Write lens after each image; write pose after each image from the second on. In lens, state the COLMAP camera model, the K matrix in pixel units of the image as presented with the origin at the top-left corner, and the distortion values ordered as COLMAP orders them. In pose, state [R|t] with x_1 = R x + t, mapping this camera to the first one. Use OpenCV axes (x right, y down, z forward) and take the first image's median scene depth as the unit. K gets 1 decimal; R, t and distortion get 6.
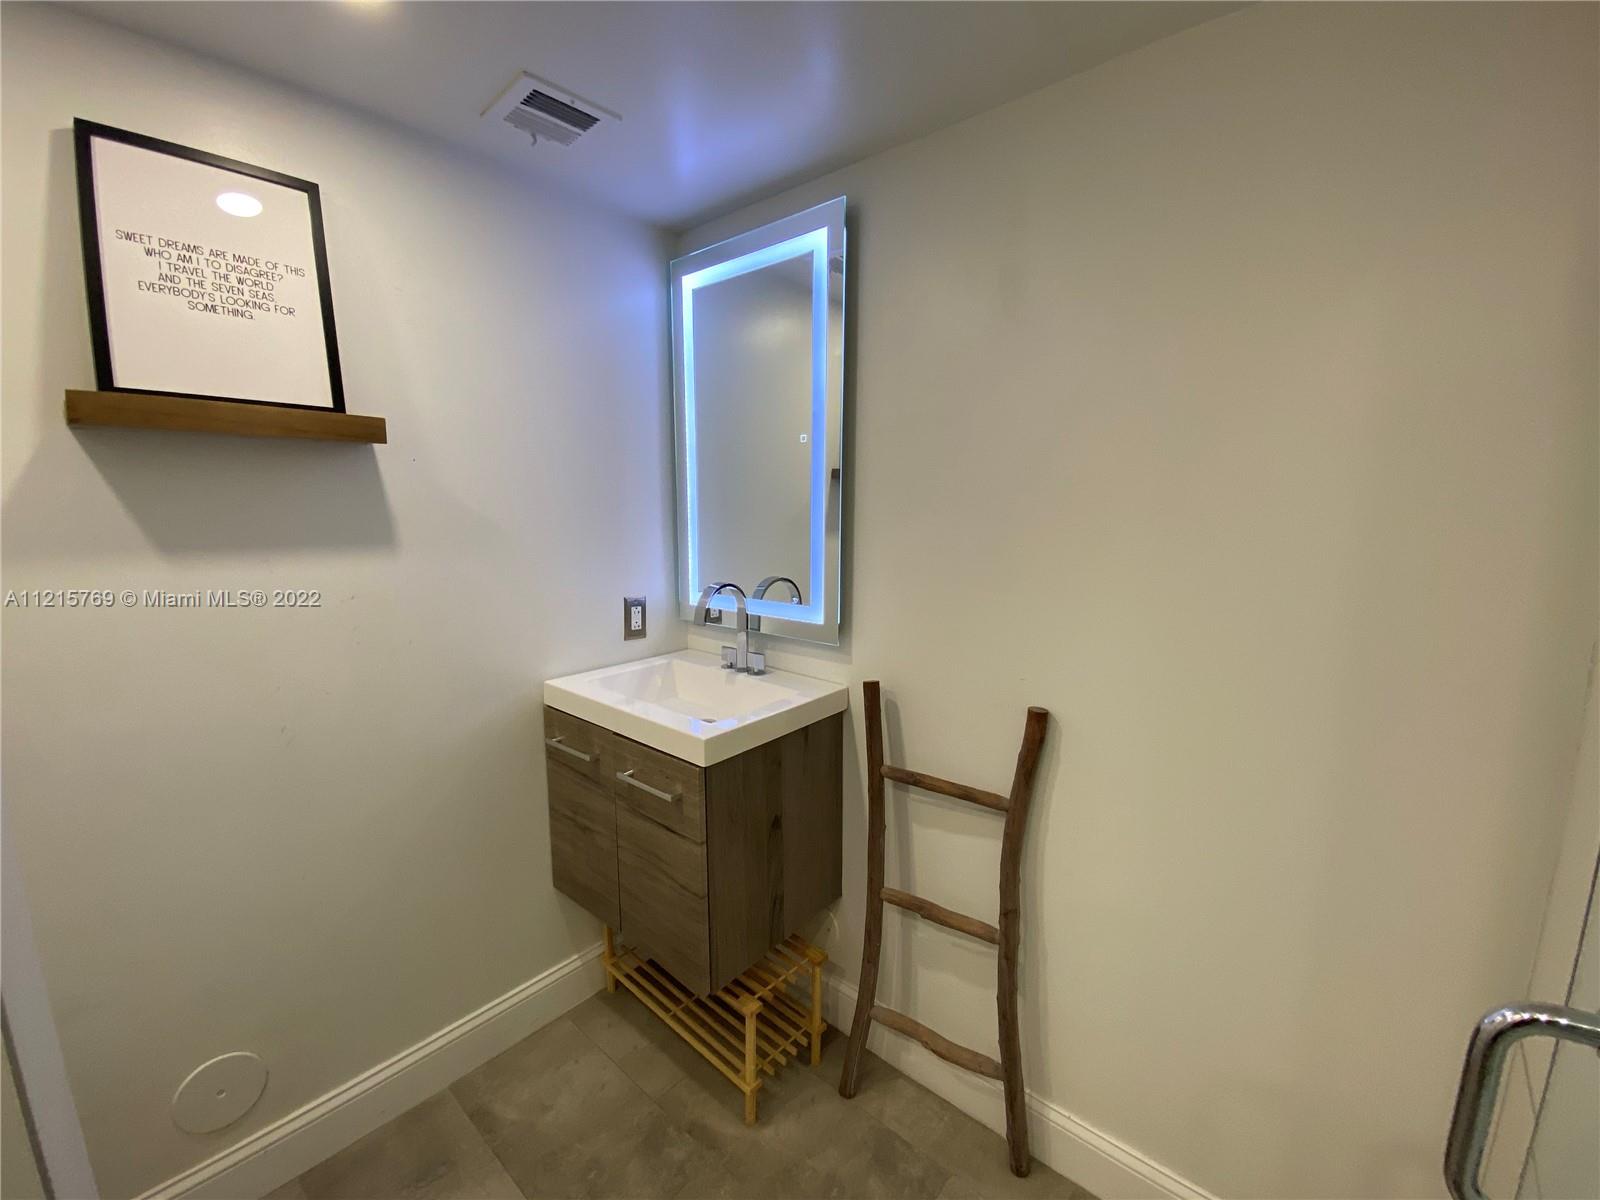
lens RADIAL K [[650.0, 0, 796.1], [0, 650.0, 597.6], [0, 0, 1]] dist [0.006456, -0.016619]
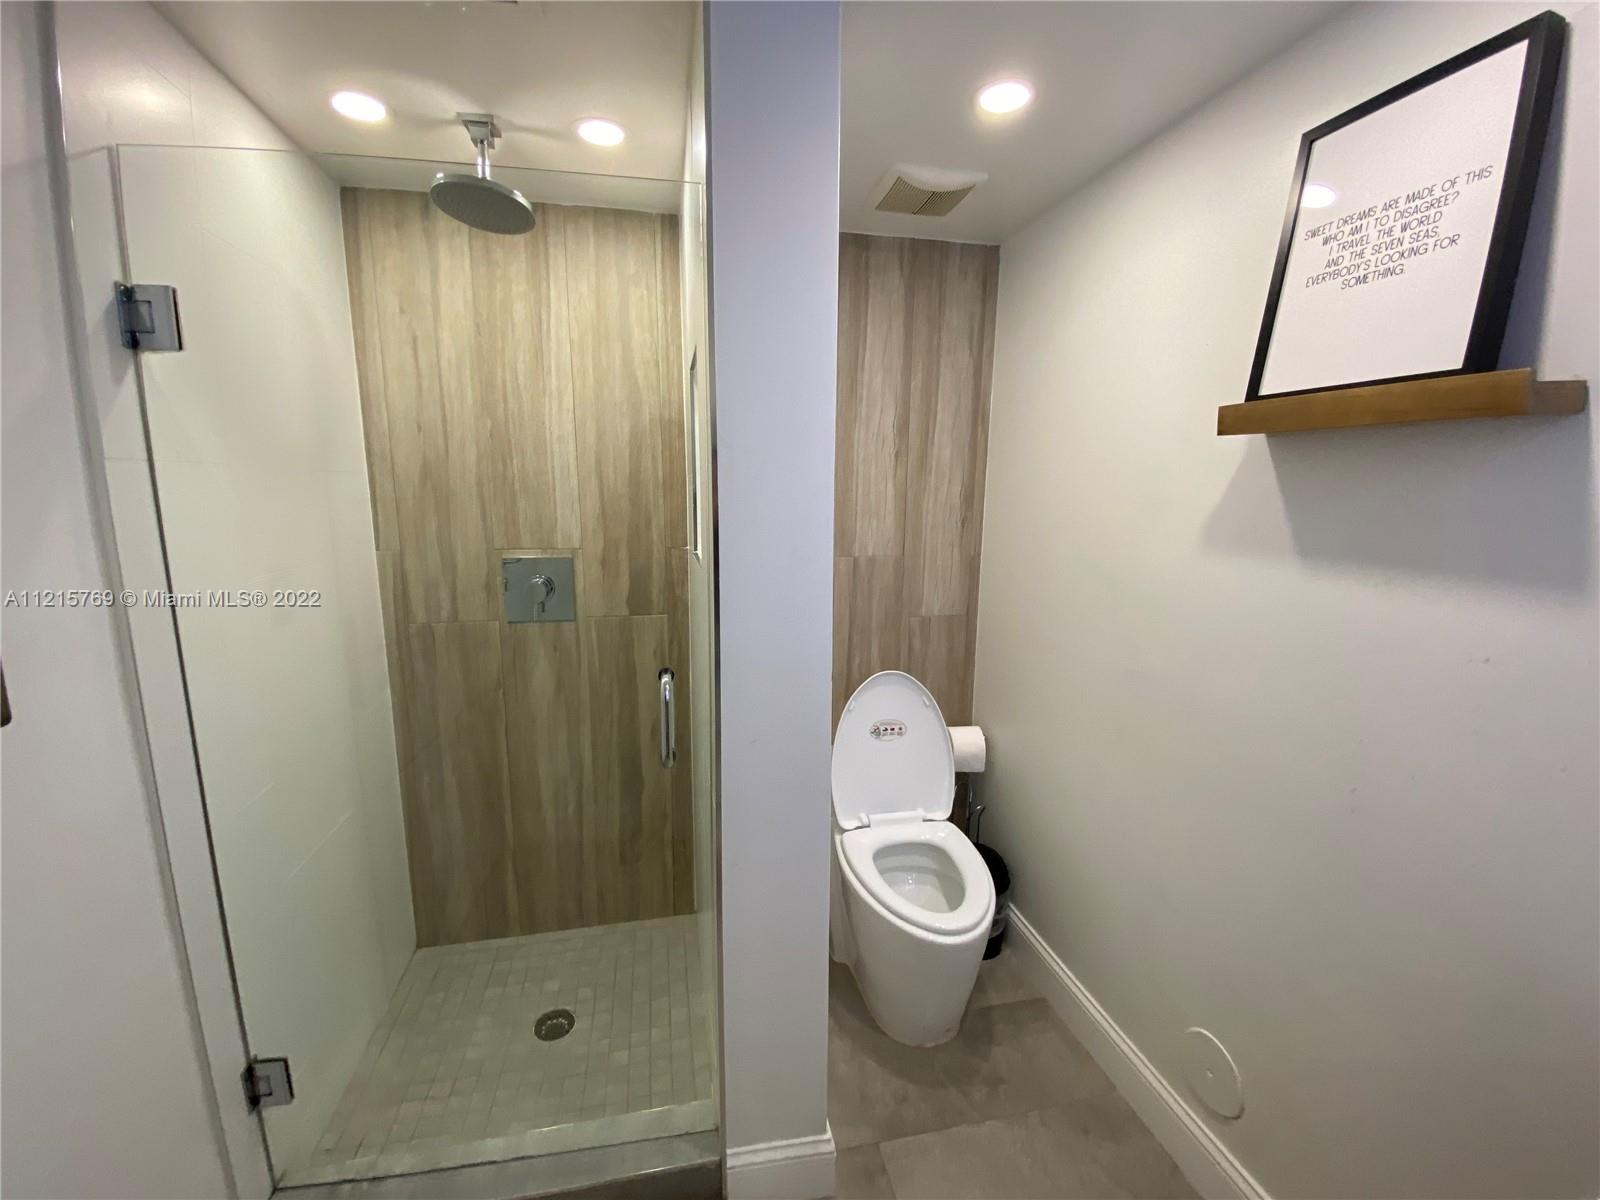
lens RADIAL K [[641.2, 0, 800.0], [0, 641.2, 600.0], [0, 0, 1]] dist [0.014358, -0.022970]
pose [[-0.605310, 0.131180, -0.785106, 0.225430], [-0.112397, 0.962359, 0.247453, -0.150182], [0.788014, 0.238029, -0.567781, 0.892434]]
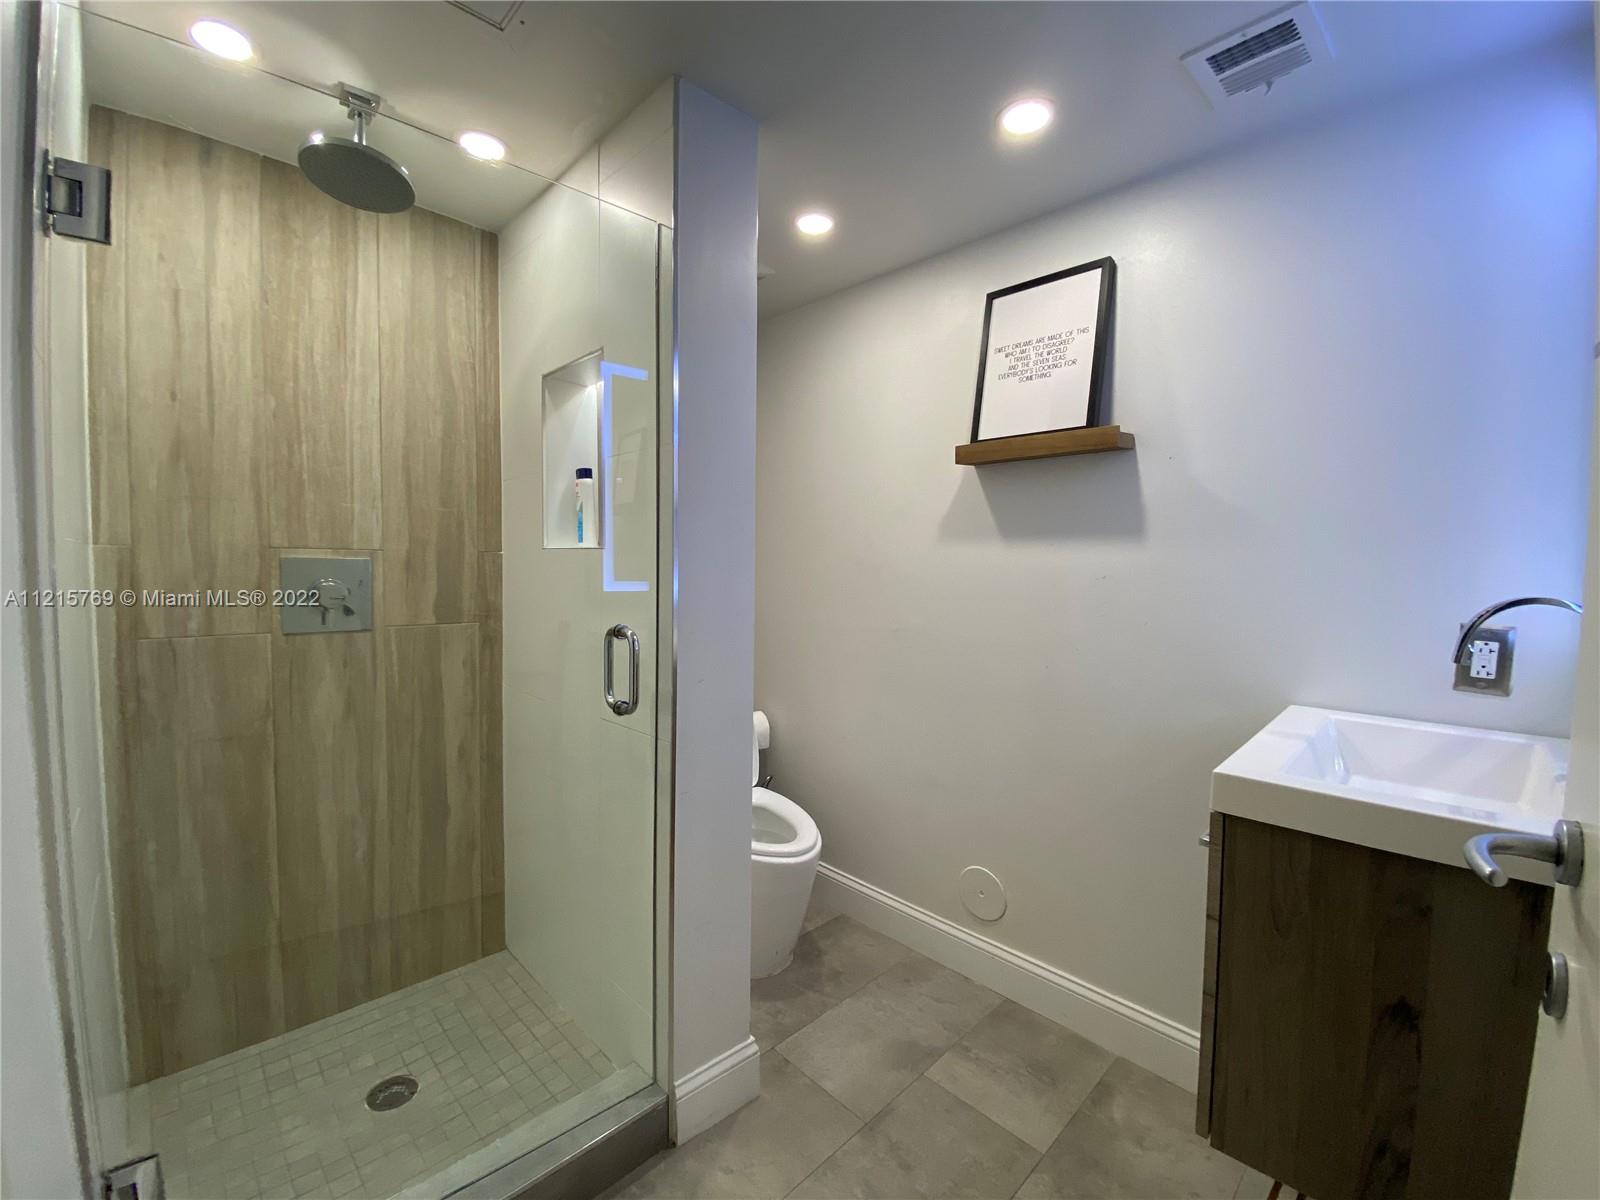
lens RADIAL K [[650.0, 0, 796.1], [0, 650.0, 597.6], [0, 0, 1]] dist [0.006456, -0.016619]
pose [[-0.089074, 0.051881, -0.994673, 0.653524], [-0.149888, 0.986572, 0.064881, 0.049136], [0.984682, 0.154869, -0.080102, 0.588063]]
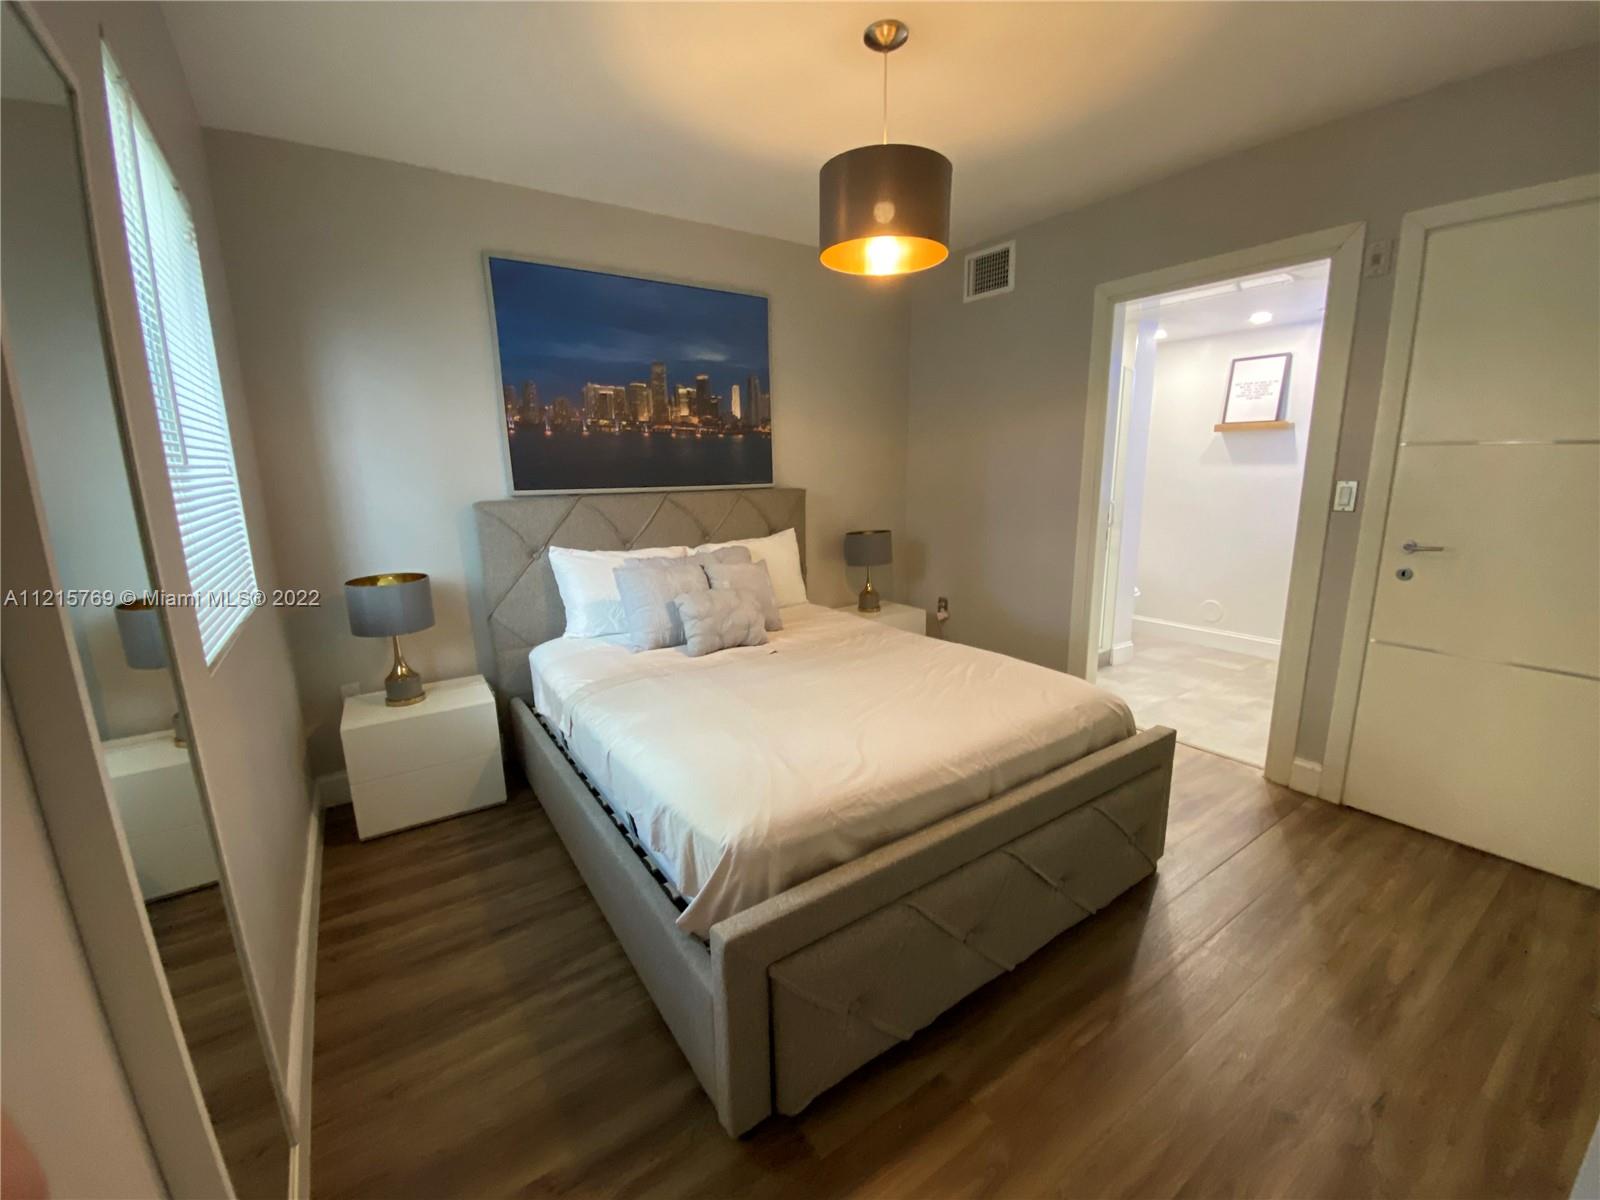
lens RADIAL K [[650.0, 0, 796.1], [0, 650.0, 597.6], [0, 0, 1]] dist [0.006456, -0.016619]
pose [[-0.264626, 0.188922, -0.945664, 3.371992], [-0.119363, 0.966665, 0.226519, 0.137503], [0.956935, 0.172820, -0.233255, -0.456250]]
